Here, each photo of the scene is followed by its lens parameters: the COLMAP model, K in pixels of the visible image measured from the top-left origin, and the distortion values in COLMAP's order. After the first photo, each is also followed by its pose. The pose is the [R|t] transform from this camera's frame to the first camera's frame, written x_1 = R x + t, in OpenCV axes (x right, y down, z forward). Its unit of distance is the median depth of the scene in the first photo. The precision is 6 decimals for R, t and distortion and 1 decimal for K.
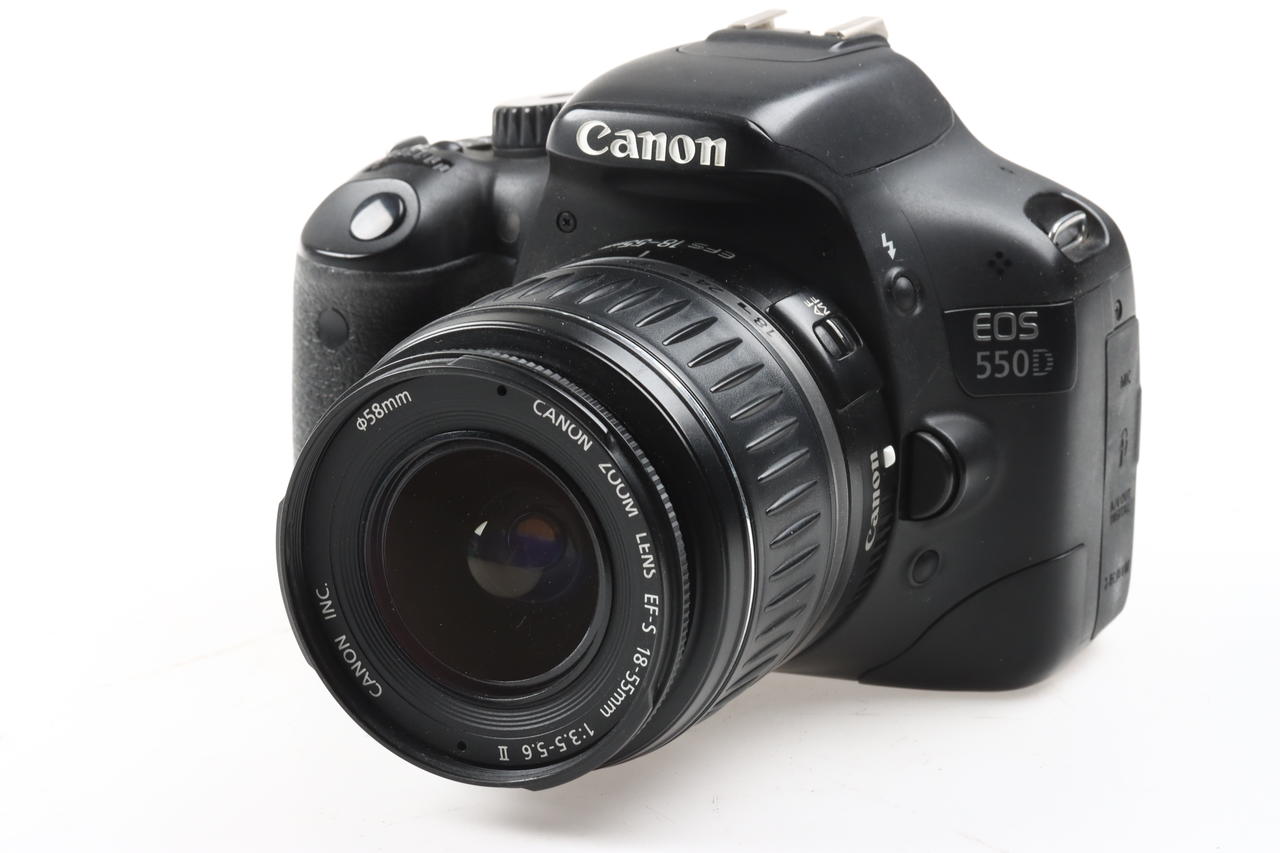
lens RADIAL K [[3797.5, 0, 637.9], [0, 3797.5, 426.4], [0, 0, 1]] dist [-0.051955, 0.000000]
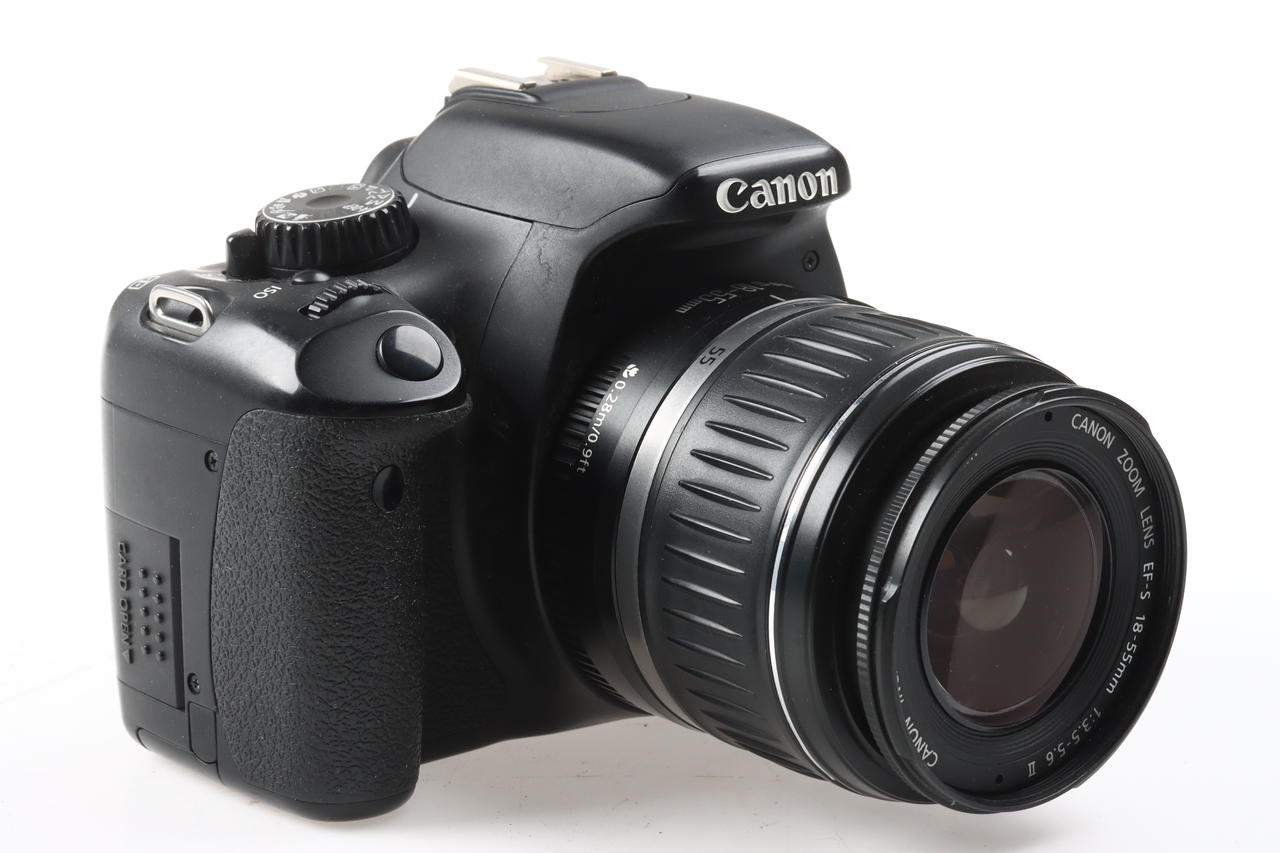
lens RADIAL K [[3797.5, 0, 640.3], [0, 3797.5, 431.1], [0, 0, 1]] dist [-0.051955, 0.000000]
pose [[0.387990, -0.235515, 0.891065, -0.958794], [0.234285, 0.960245, 0.151787, -0.180542], [-0.891389, 0.149871, 0.427743, 0.631661]]
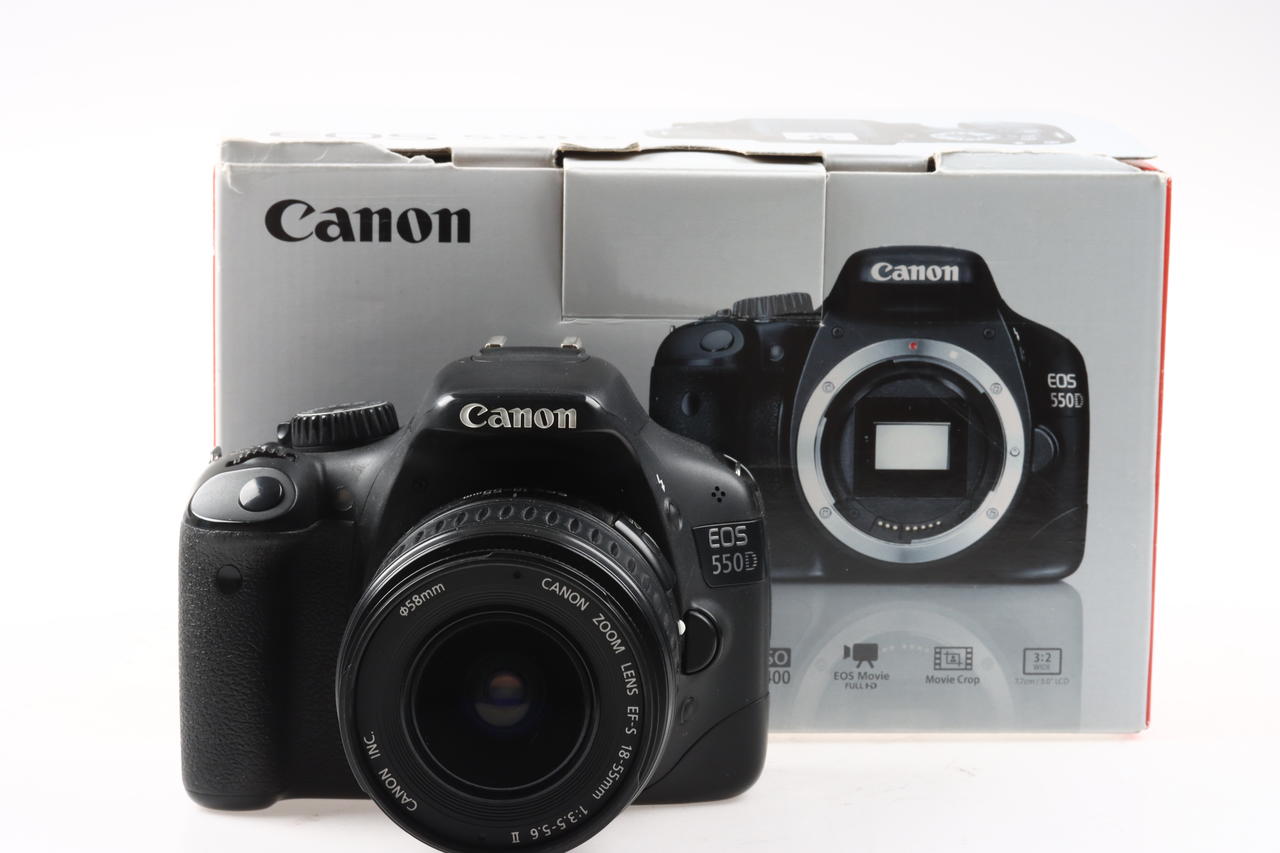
lens RADIAL K [[3797.5, 0, 640.0], [0, 3797.5, 425.5], [0, 0, 1]] dist [-0.051955, 0.000000]
pose [[0.911516, -0.048225, 0.408428, -0.554303], [0.104439, 0.987689, -0.116464, 0.102538], [-0.397783, 0.148815, 0.905330, -0.314290]]
